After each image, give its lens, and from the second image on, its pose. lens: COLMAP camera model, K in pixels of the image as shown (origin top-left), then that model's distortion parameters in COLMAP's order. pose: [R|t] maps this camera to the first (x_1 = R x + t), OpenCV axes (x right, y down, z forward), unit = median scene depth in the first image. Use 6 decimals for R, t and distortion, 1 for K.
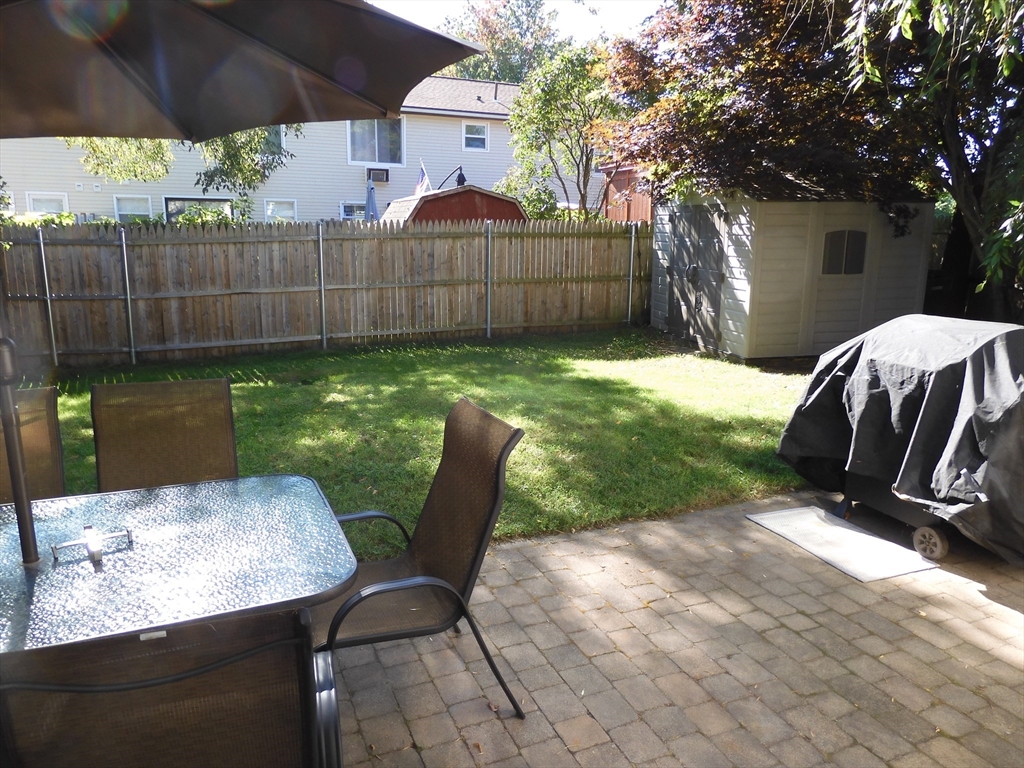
lens RADIAL K [[734.5, 0, 510.4], [0, 734.5, 380.6], [0, 0, 1]] dist [0.001691, 0.008690]
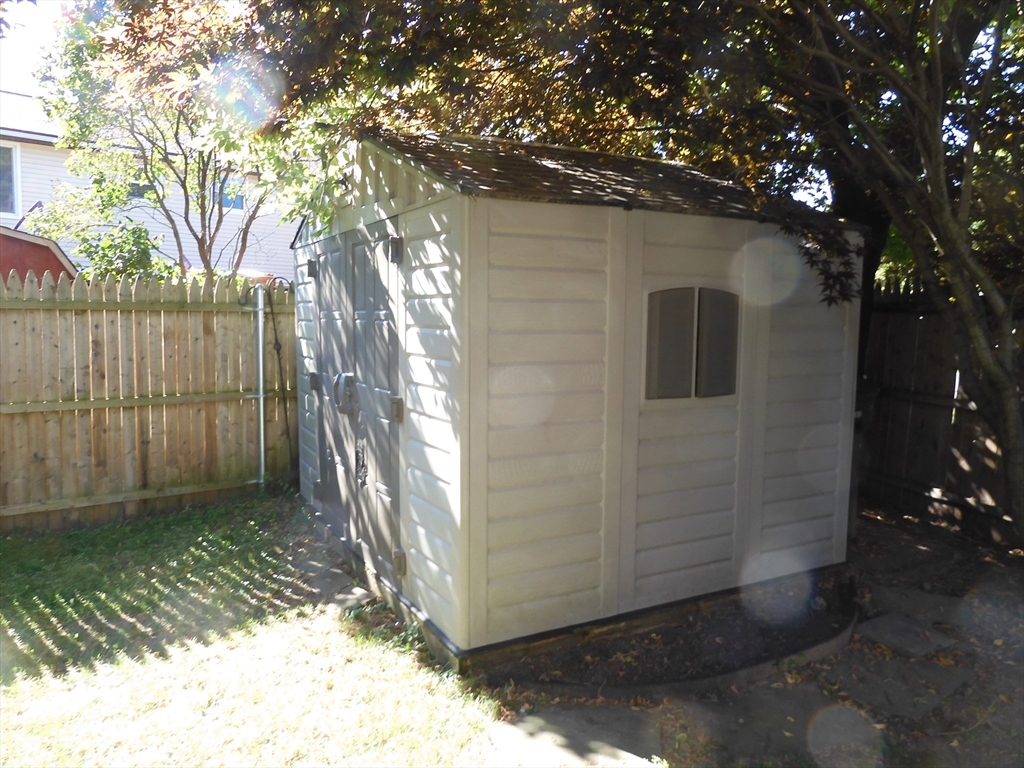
lens RADIAL K [[734.5, 0, 511.4], [0, 734.5, 385.8], [0, 0, 1]] dist [0.001691, 0.008690]
pose [[0.958409, -0.021342, 0.284601, 0.227205], [0.052998, 0.993165, -0.103996, -0.105750], [-0.280436, 0.114754, 0.952989, 0.598239]]
